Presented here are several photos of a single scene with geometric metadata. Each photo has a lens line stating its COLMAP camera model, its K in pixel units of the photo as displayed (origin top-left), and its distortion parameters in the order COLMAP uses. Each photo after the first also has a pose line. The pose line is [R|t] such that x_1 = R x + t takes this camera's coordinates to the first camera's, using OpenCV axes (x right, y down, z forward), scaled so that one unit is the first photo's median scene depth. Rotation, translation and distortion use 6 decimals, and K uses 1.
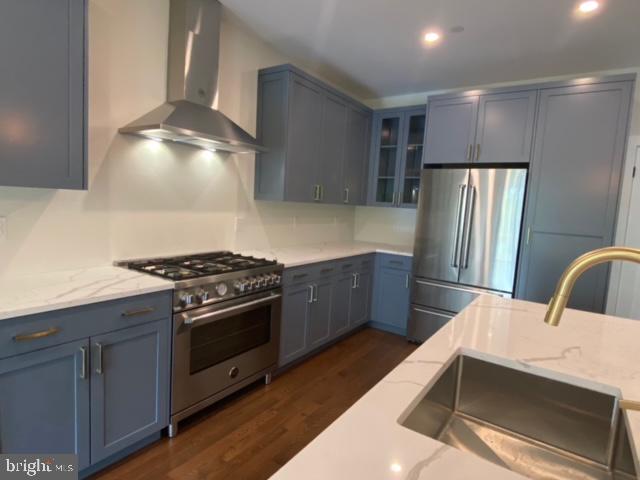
lens RADIAL K [[352.1, 0, 320.0], [0, 352.1, 240.0], [0, 0, 1]] dist [0.001762, 0.000189]
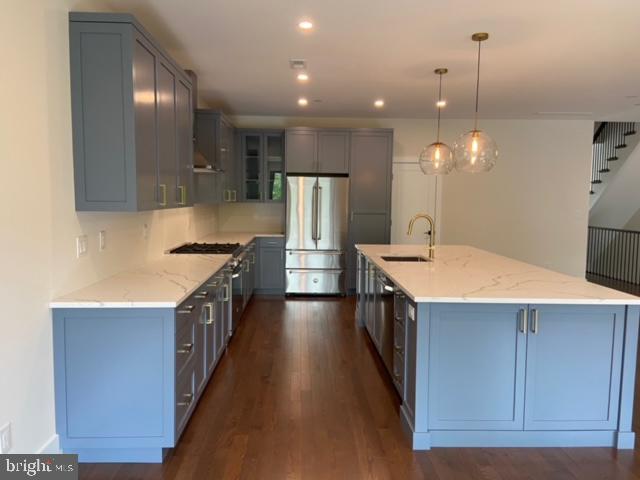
lens RADIAL K [[496.9, 0, 320.0], [0, 496.9, 240.0], [0, 0, 1]] dist [0.000690, 0.000203]
pose [[0.788824, -0.098309, 0.606705, -0.770772], [0.097926, 0.994618, 0.033844, 0.004407], [-0.606767, 0.032715, 0.794206, -0.622616]]
